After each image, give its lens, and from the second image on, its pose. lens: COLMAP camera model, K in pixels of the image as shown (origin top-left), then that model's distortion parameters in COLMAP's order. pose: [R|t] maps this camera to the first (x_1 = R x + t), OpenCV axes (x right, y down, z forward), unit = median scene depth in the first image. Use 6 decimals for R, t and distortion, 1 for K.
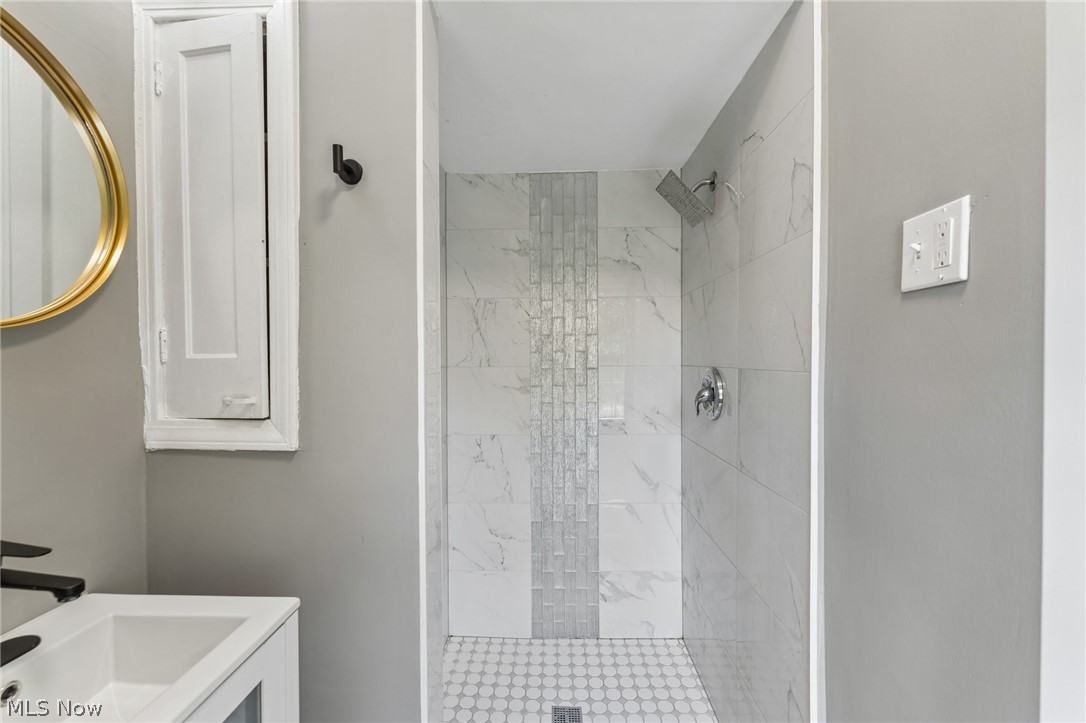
lens RADIAL K [[432.8, 0, 542.7], [0, 432.8, 362.9], [0, 0, 1]] dist [-0.003277, 0.000207]
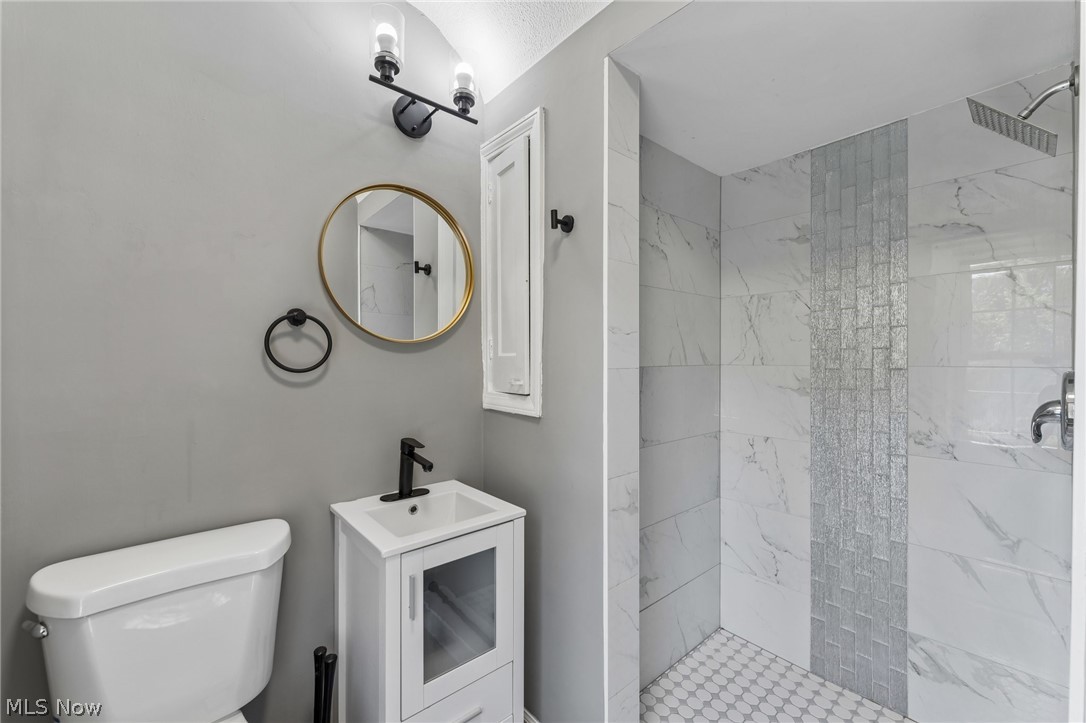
lens RADIAL K [[432.8, 0, 546.1], [0, 432.8, 359.0], [0, 0, 1]] dist [-0.003277, 0.000207]
pose [[0.685460, 0.004055, -0.728099, 0.248627], [-0.008575, 0.999960, -0.002505, 0.001582], [0.728060, 0.007961, 0.685467, -0.007508]]
